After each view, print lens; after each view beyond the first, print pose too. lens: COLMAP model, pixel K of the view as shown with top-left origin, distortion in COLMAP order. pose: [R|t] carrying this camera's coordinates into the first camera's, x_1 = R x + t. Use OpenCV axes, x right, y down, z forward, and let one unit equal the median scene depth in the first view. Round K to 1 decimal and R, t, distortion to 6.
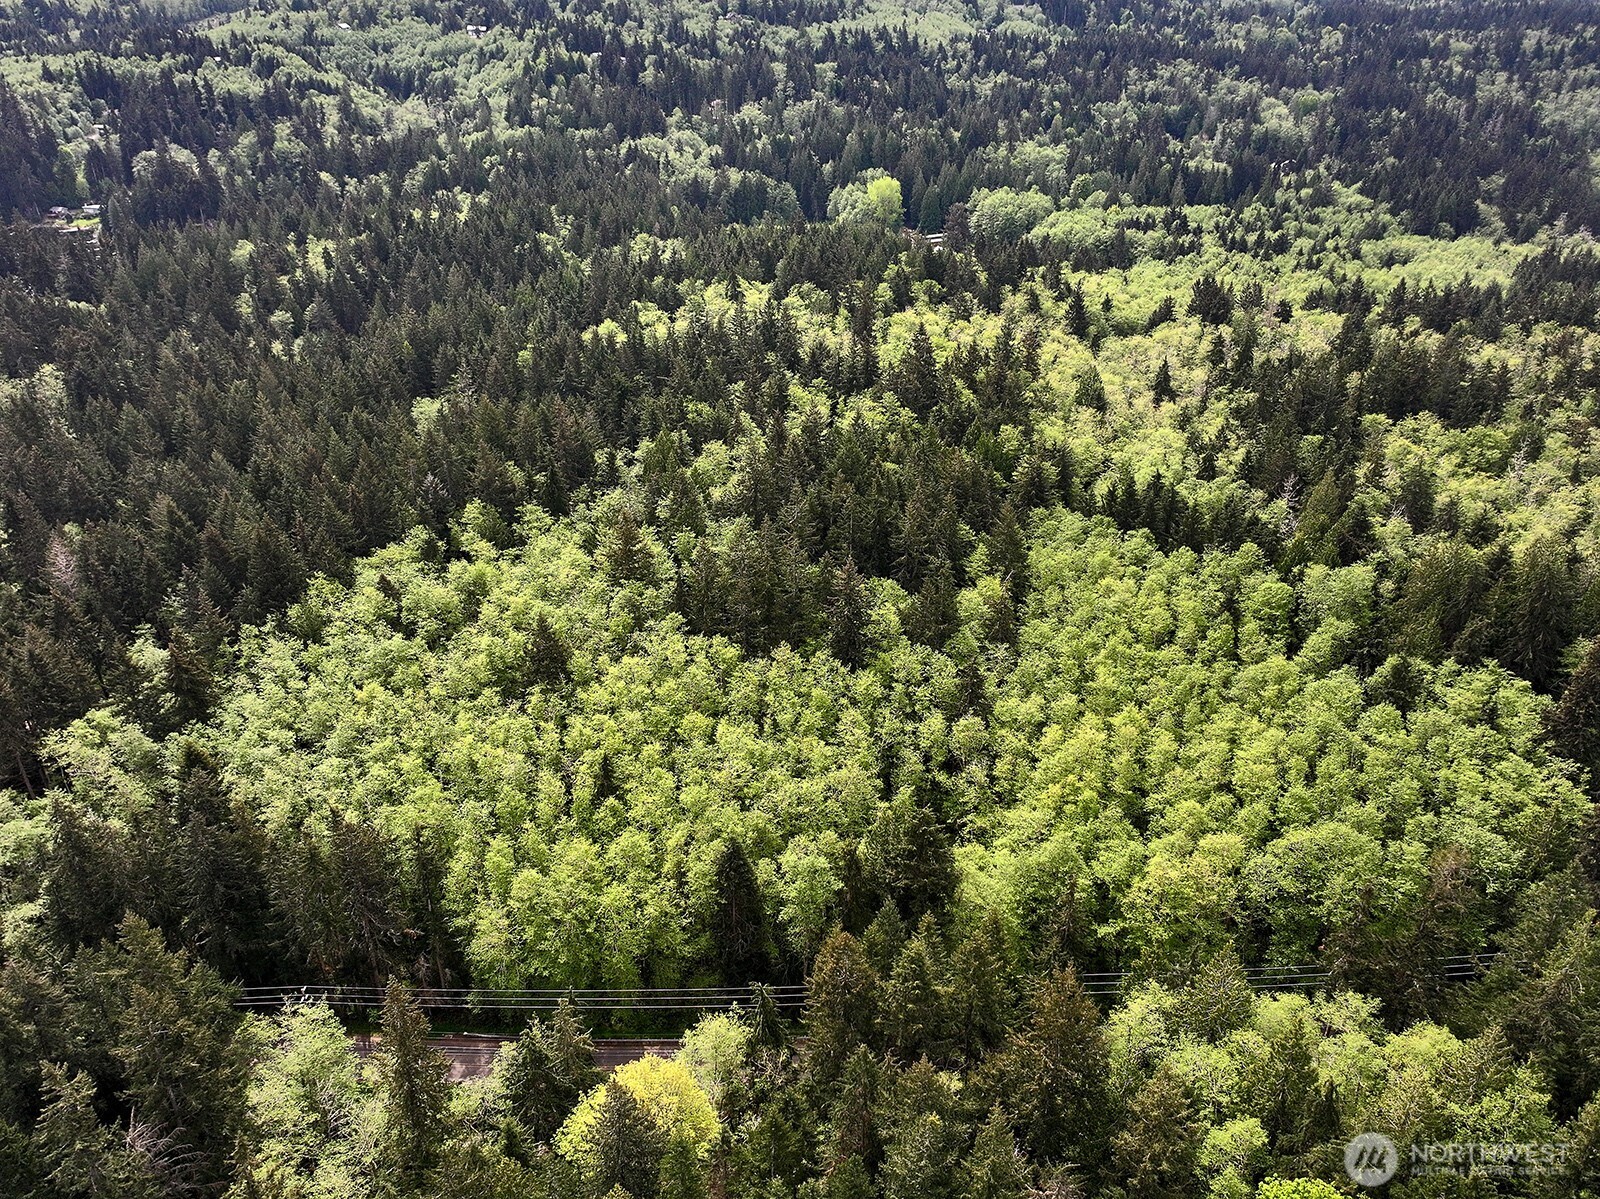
lens RADIAL K [[1294.3, 0, 802.9], [0, 1294.3, 596.9], [0, 0, 1]] dist [-0.001961, 0.019004]
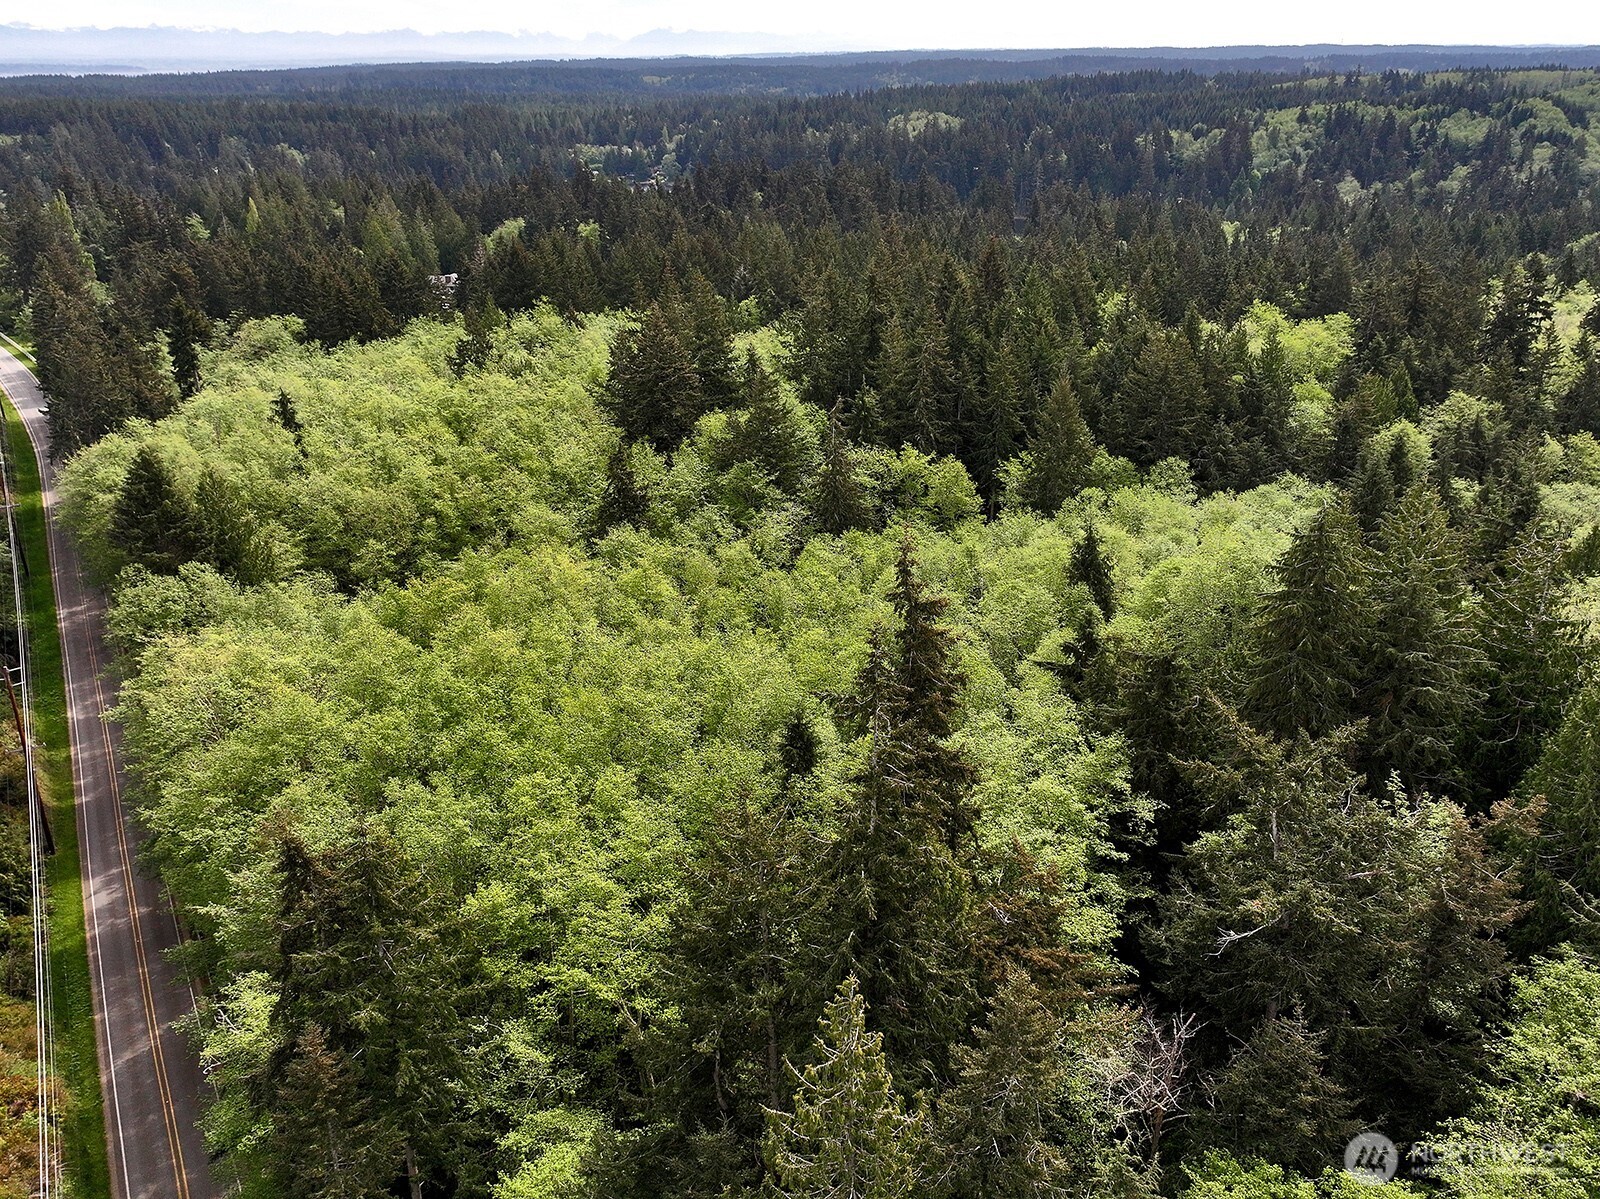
lens RADIAL K [[1294.3, 0, 802.9], [0, 1294.3, 596.9], [0, 0, 1]] dist [-0.001961, 0.019004]
pose [[0.528198, 0.324199, -0.784795, 0.165869], [-0.396670, 0.911404, 0.109526, 0.001534], [0.750773, 0.253453, 0.610001, 0.152260]]
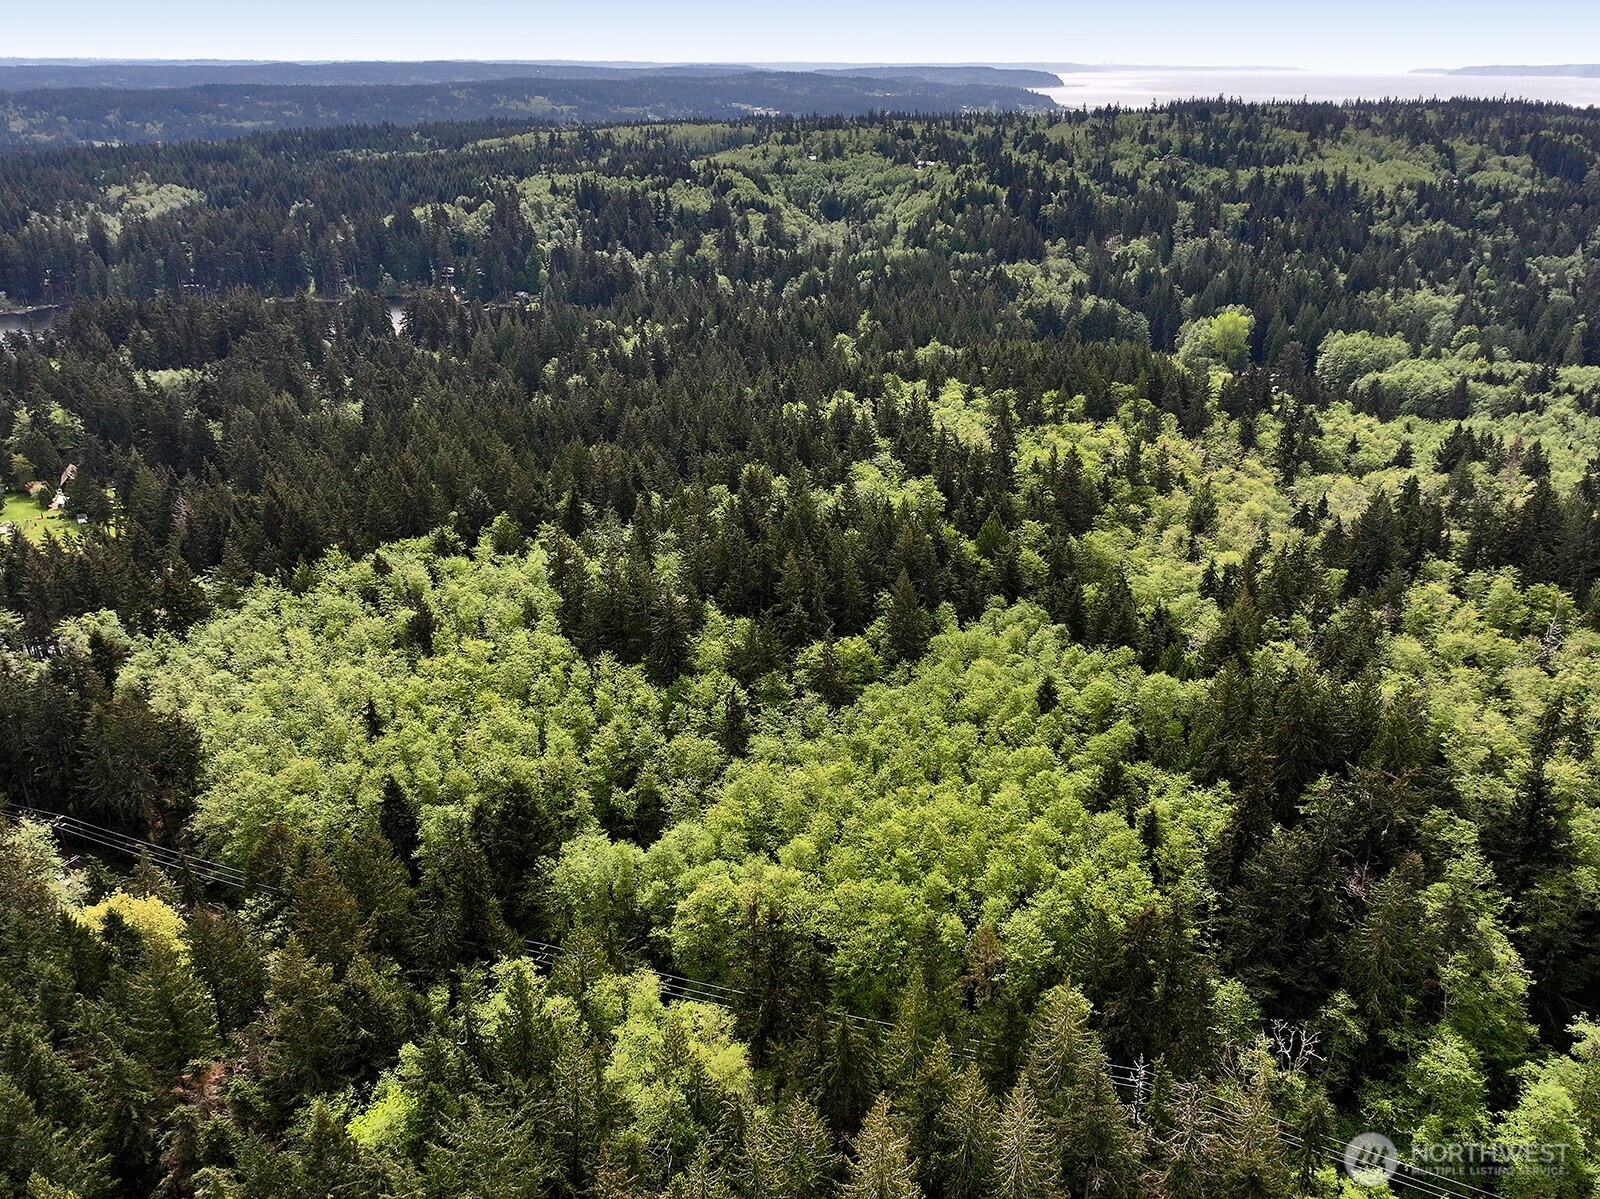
lens RADIAL K [[1294.3, 0, 802.9], [0, 1294.3, 596.9], [0, 0, 1]] dist [-0.001961, 0.019004]
pose [[0.921747, 0.146980, -0.358857, 0.123775], [-0.182096, 0.981070, -0.065899, 0.007737], [0.342378, 0.126088, 0.931063, 0.006878]]
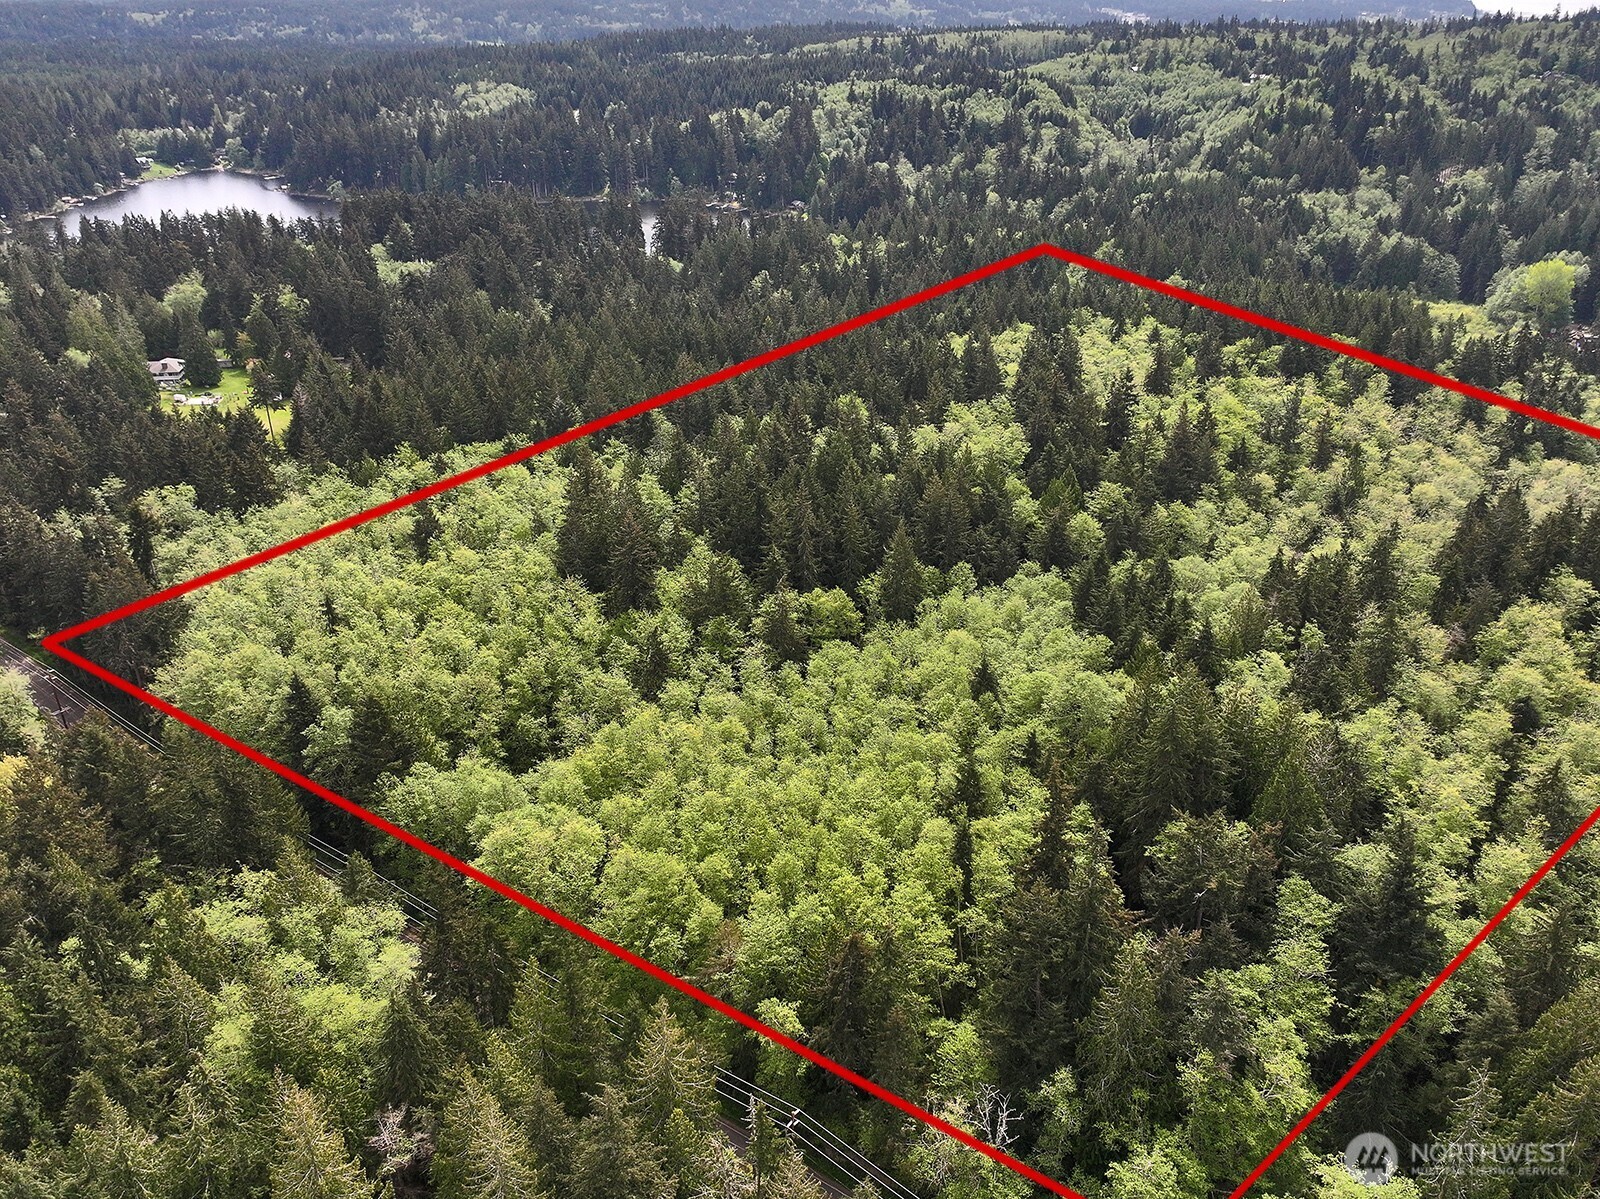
lens RADIAL K [[1294.3, 0, 802.9], [0, 1294.3, 596.9], [0, 0, 1]] dist [-0.001961, 0.019004]
pose [[0.784358, 0.270957, -0.558001, 0.176348], [-0.291495, 0.955046, 0.054016, -0.014554], [0.547553, 0.120287, 0.828080, 0.048767]]
